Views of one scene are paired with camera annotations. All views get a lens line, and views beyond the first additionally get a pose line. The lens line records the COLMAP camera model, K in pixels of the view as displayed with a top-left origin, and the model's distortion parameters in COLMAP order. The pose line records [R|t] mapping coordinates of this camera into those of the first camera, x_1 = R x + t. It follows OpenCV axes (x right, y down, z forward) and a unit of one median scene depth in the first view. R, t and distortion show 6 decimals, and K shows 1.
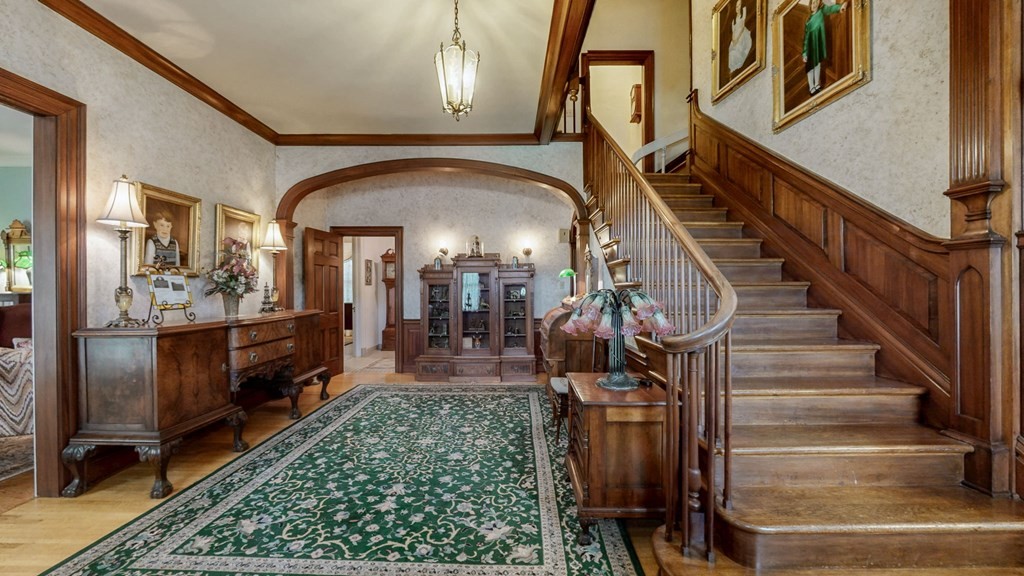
lens RADIAL K [[388.1, 0, 511.1], [0, 388.1, 288.9], [0, 0, 1]] dist [-0.010925, 0.000941]
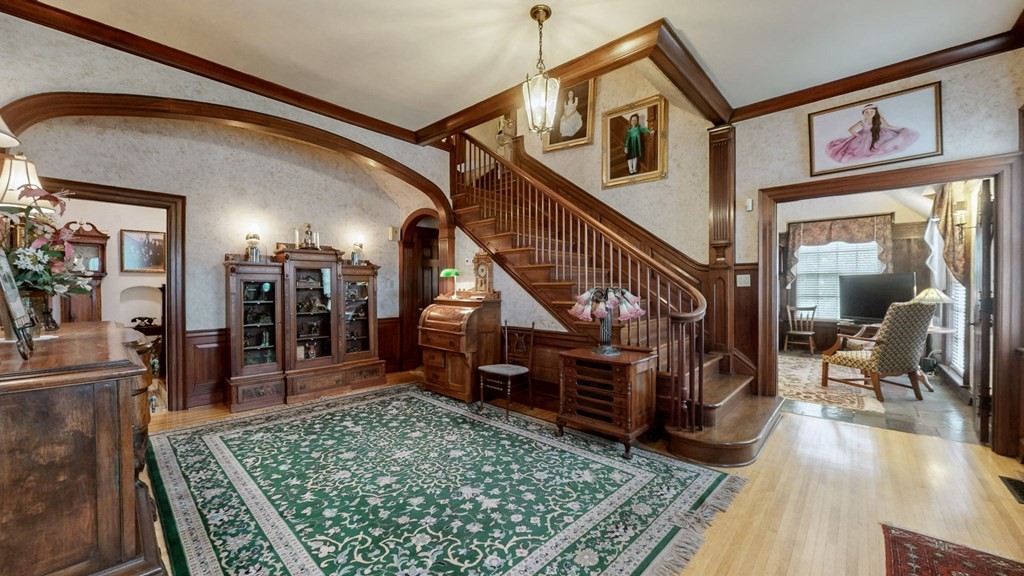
lens RADIAL K [[388.1, 0, 511.6], [0, 388.1, 289.2], [0, 0, 1]] dist [-0.010925, 0.000941]
pose [[0.668655, -0.000042, 0.743573, -0.825697], [-0.000616, 1.000000, 0.000610, 0.006666], [-0.743573, -0.000866, 0.668654, 0.233913]]
